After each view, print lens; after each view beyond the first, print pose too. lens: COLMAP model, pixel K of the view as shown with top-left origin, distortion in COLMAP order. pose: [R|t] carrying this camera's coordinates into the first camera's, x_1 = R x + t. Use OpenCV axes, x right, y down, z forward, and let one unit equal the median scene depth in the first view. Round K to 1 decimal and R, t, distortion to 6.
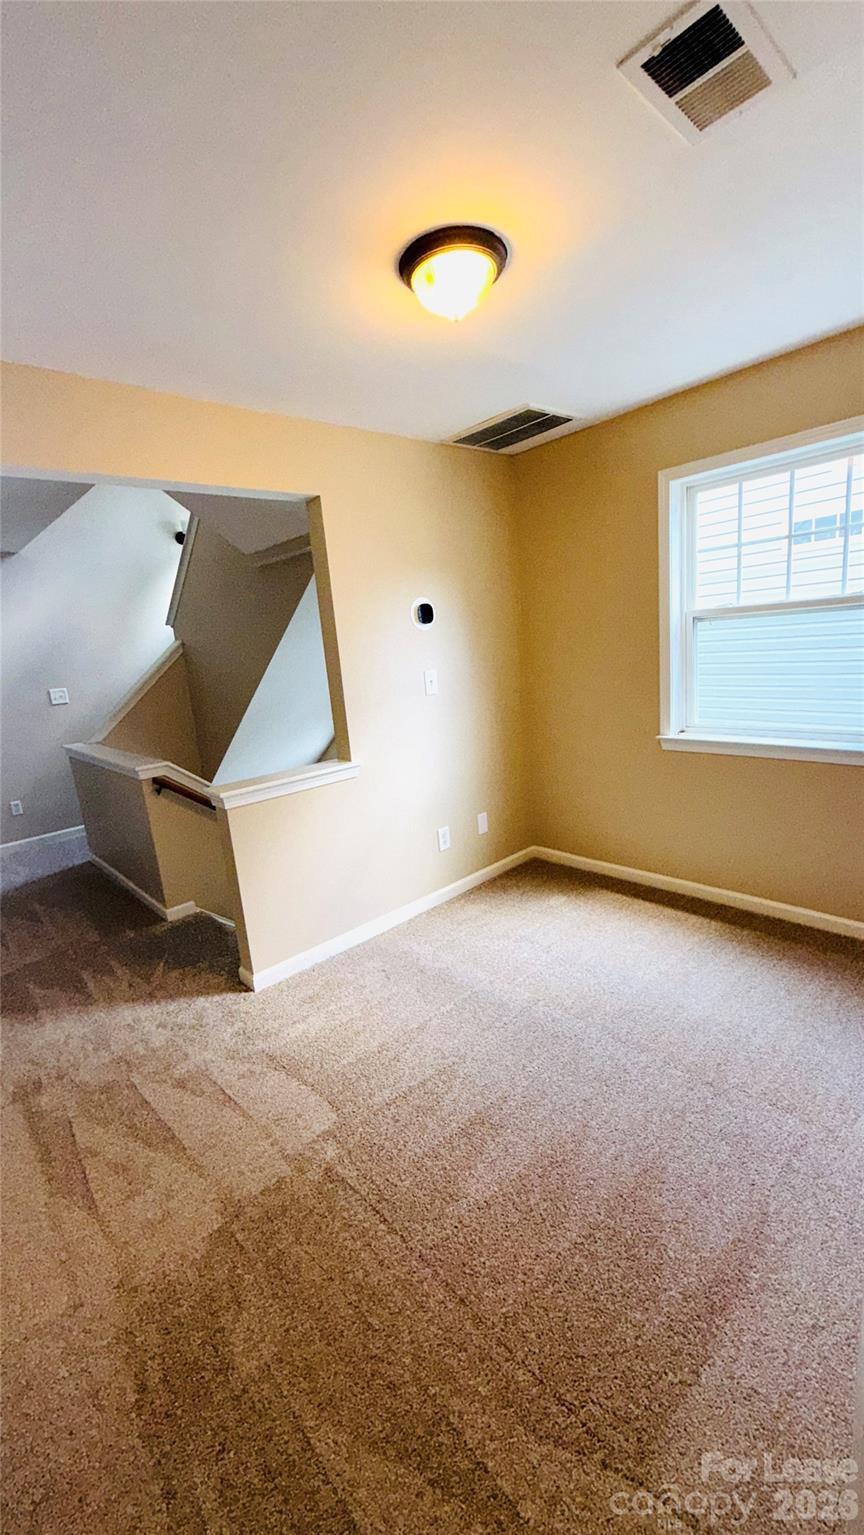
lens RADIAL K [[611.0, 0, 428.5], [0, 611.0, 762.7], [0, 0, 1]] dist [0.002092, 0.000284]
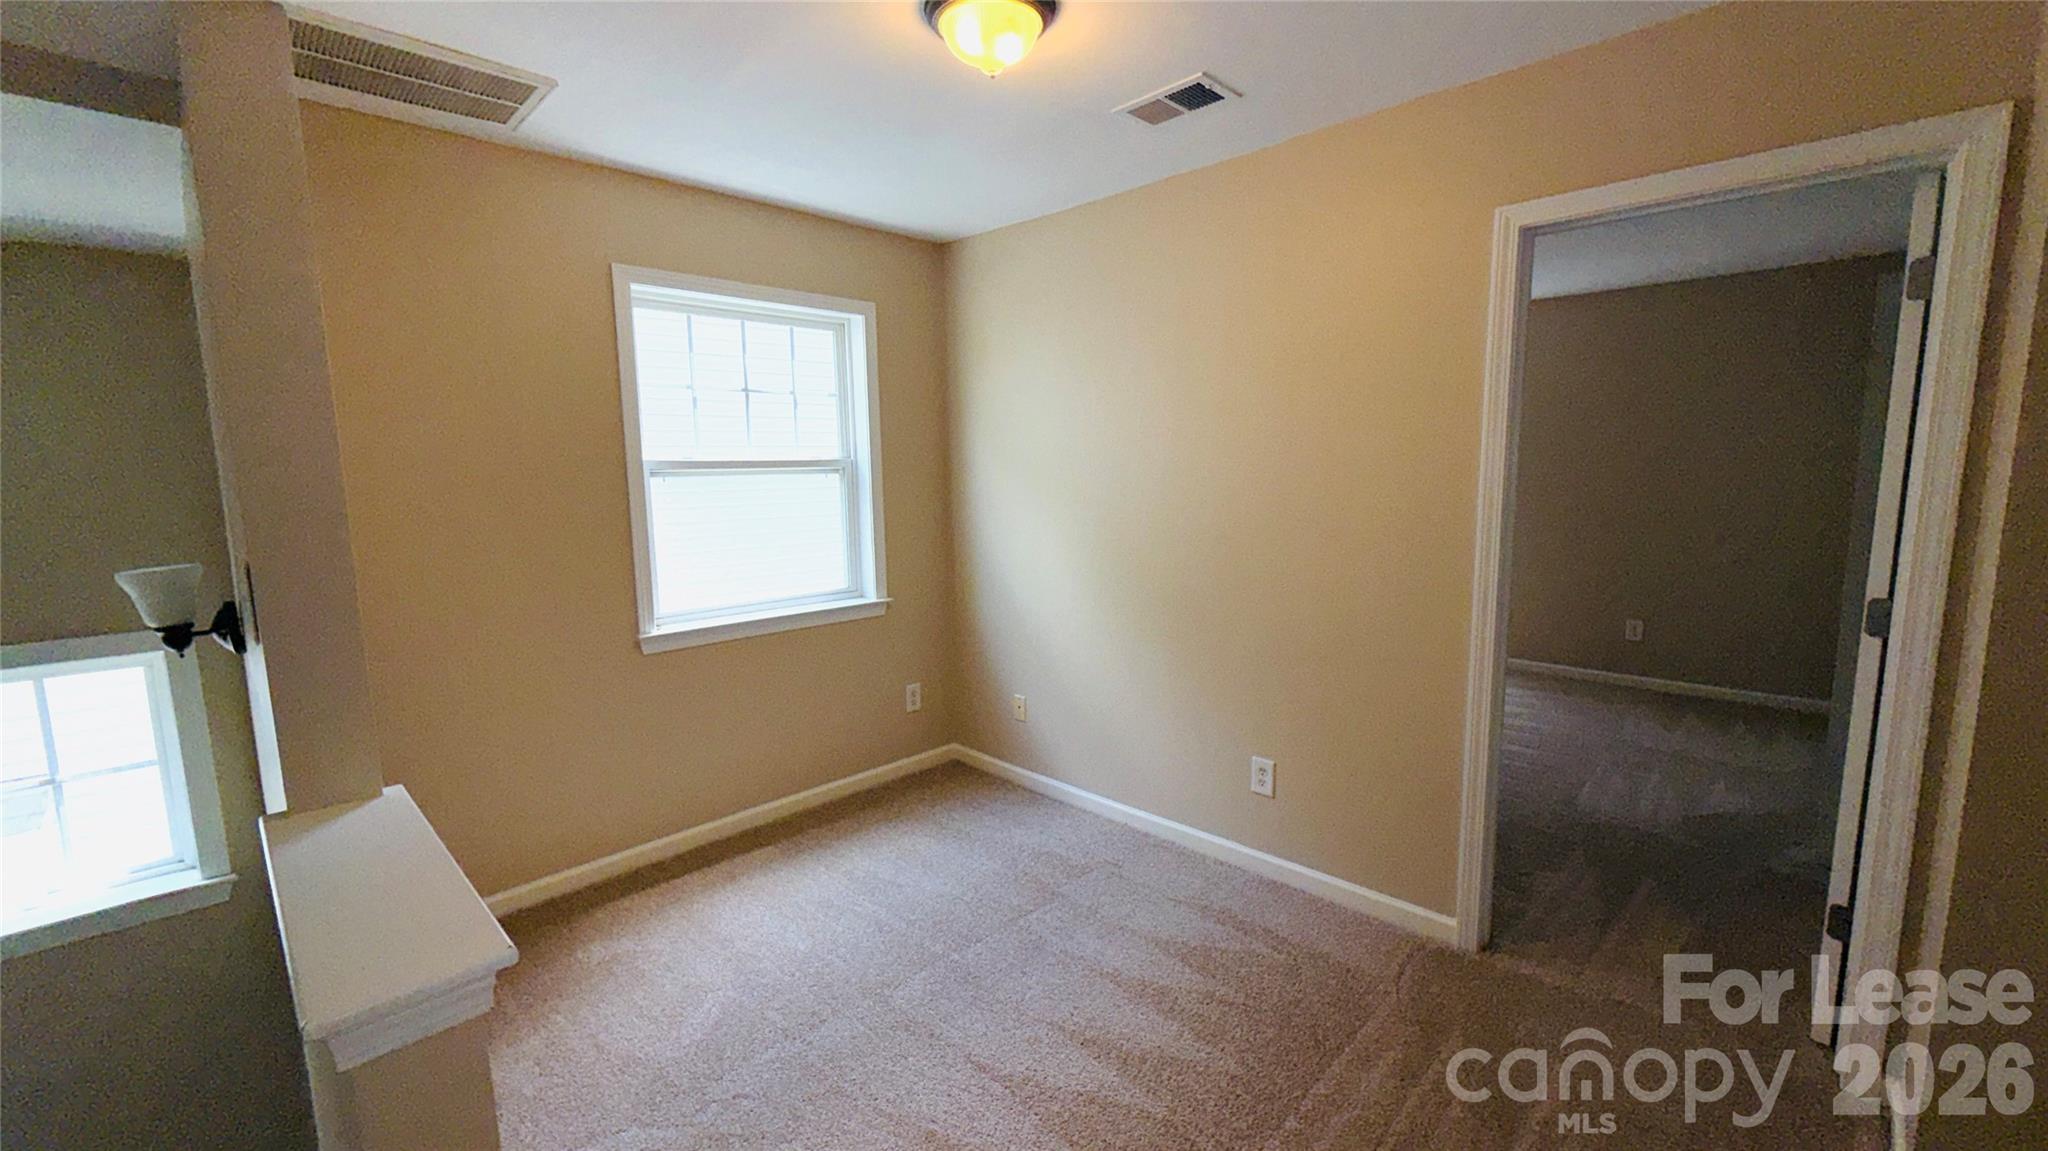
lens RADIAL K [[815.1, 0, 1016.6], [0, 815.1, 578.5], [0, 0, 1]] dist [0.002092, 0.000284]
pose [[-0.041479, -0.045900, 0.998085, -0.593368], [0.231087, 0.971418, 0.054277, -0.061874], [-0.972048, 0.232896, -0.029687, 0.645642]]
